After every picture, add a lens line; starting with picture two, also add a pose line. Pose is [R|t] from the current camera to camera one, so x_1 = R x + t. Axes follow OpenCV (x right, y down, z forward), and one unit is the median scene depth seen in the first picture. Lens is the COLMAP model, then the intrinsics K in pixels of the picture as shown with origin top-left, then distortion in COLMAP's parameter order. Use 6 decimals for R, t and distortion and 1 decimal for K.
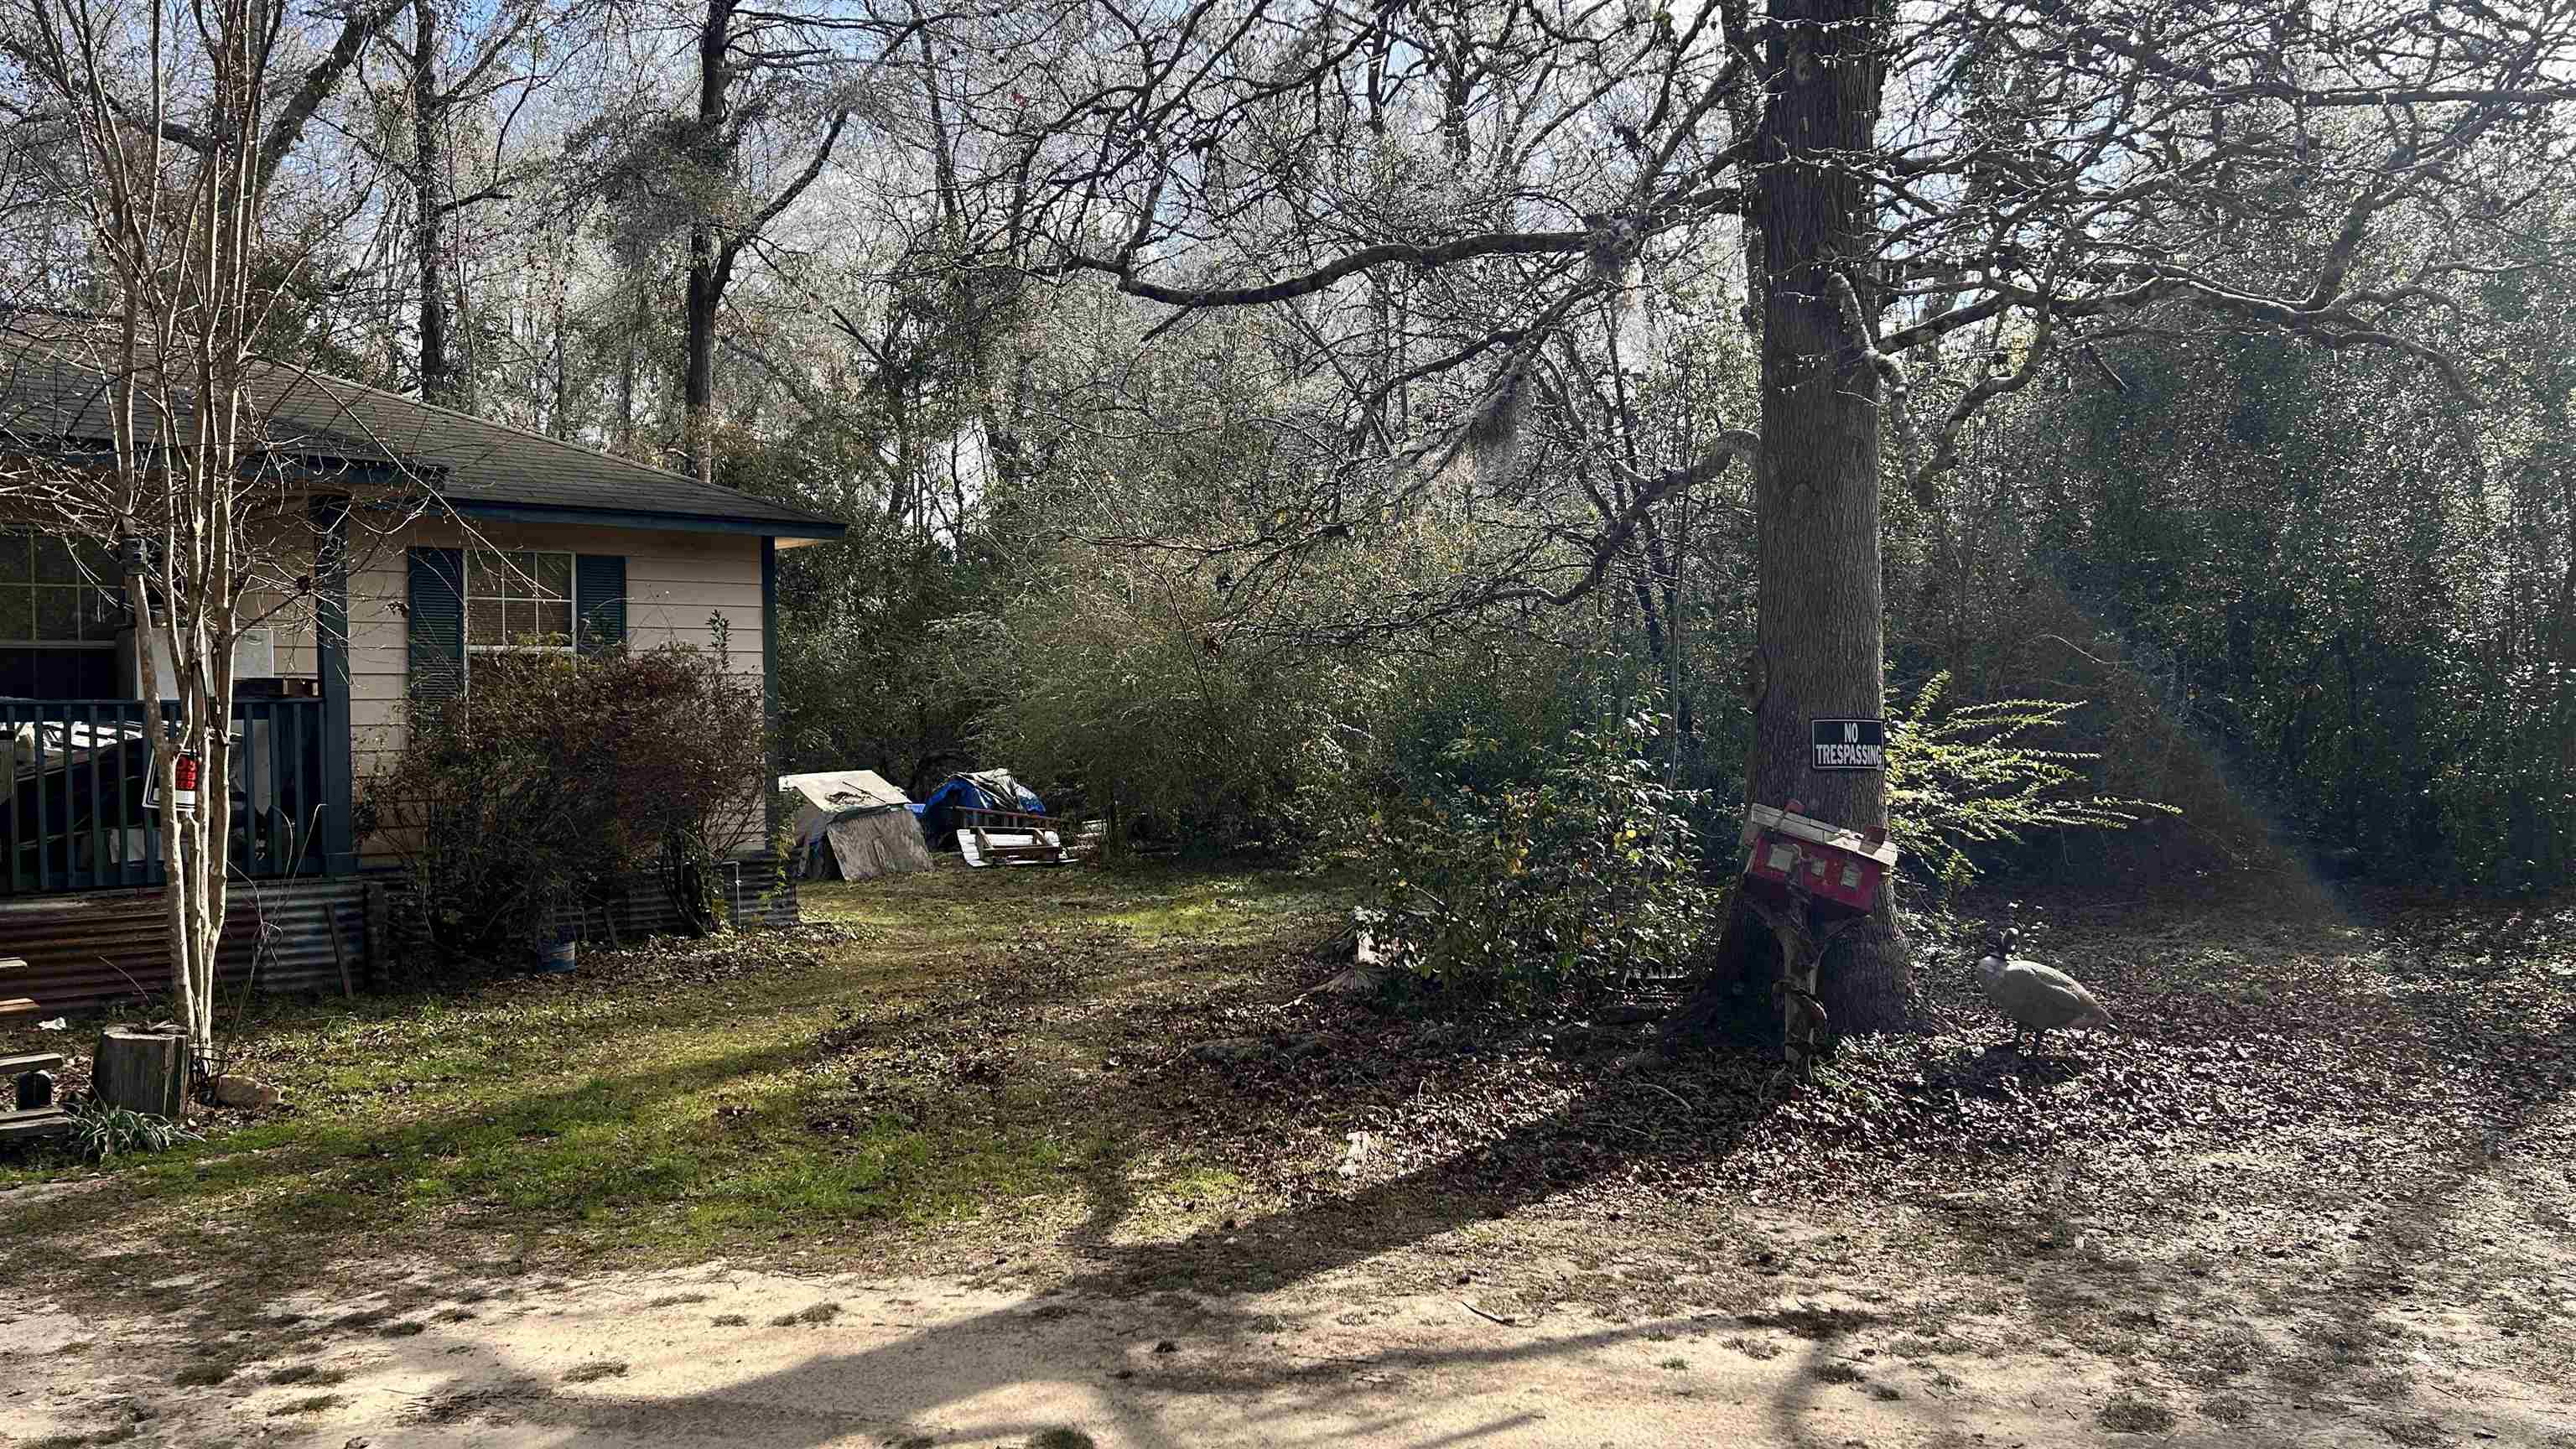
lens RADIAL K [[1909.0, 0, 1292.6], [0, 1909.0, 724.5], [0, 0, 1]] dist [0.056943, -0.064432]
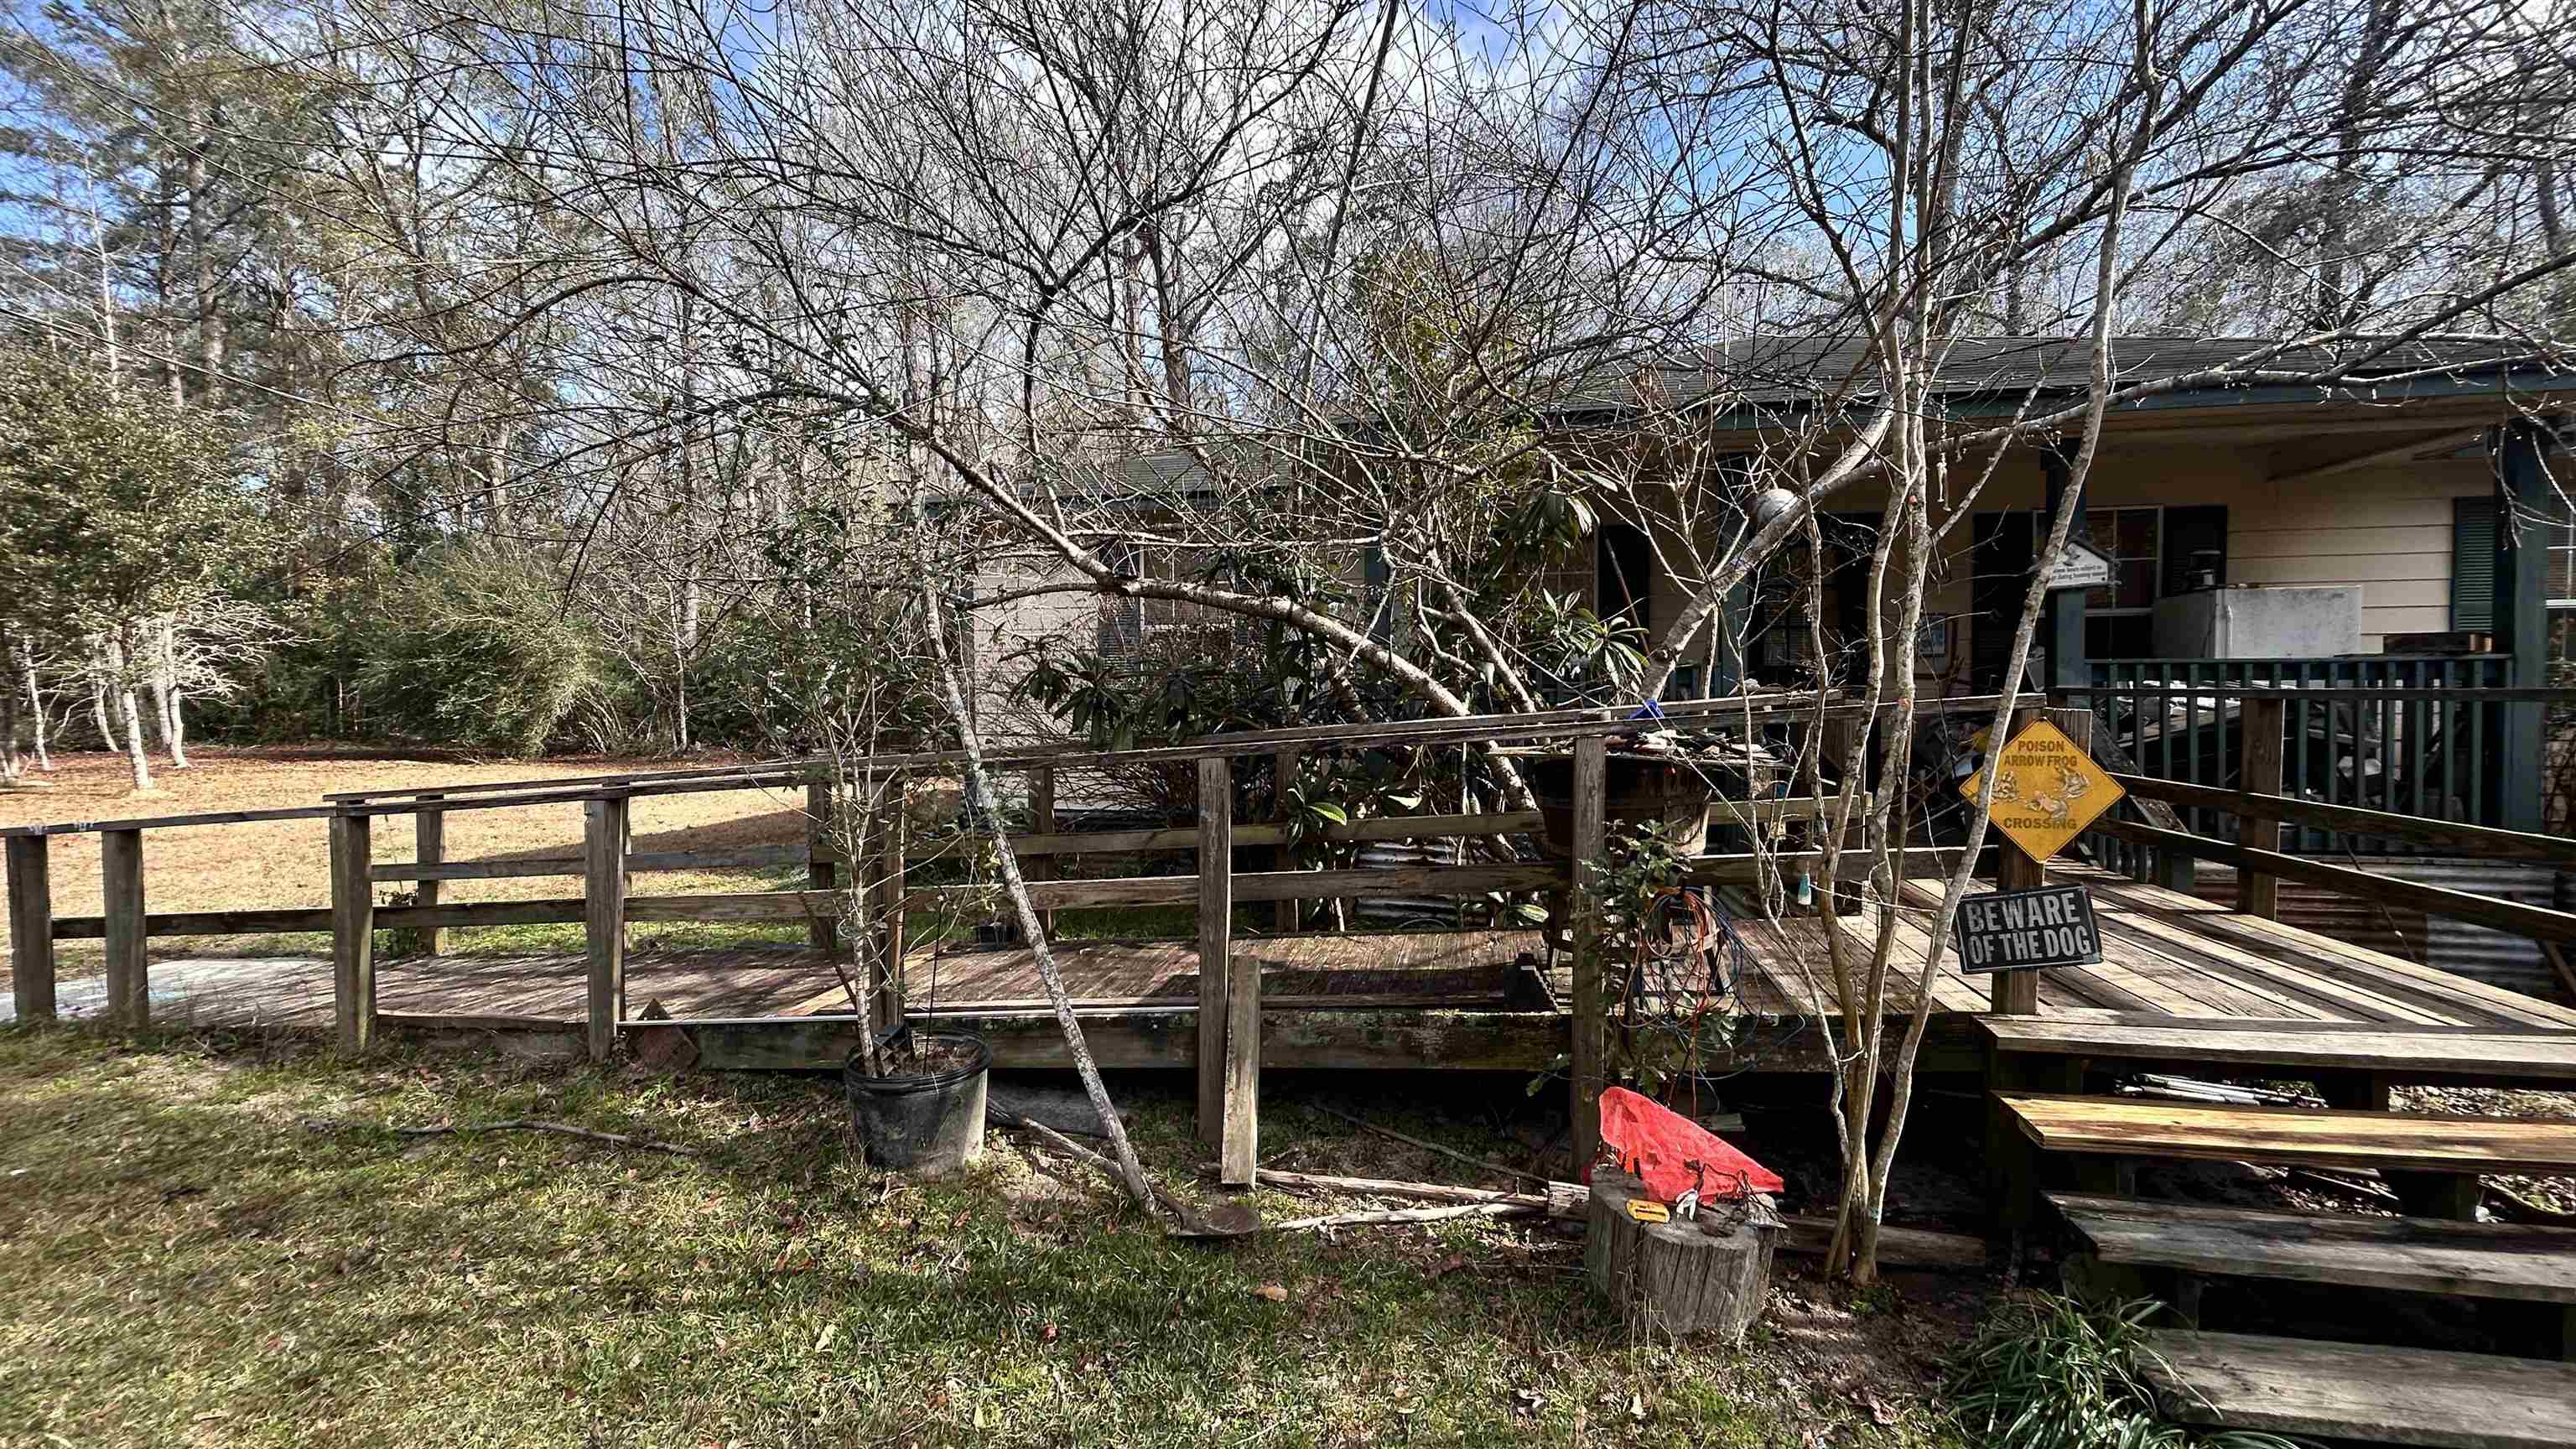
lens RADIAL K [[1028.1, 0, 1275.6], [0, 1028.1, 713.5], [0, 0, 1]] dist [-0.007146, 0.000090]
pose [[0.582436, 0.027074, -0.812426, -0.322197], [-0.006906, 0.999574, 0.028360, 0.002637], [0.812847, -0.010907, 0.582375, 0.200837]]
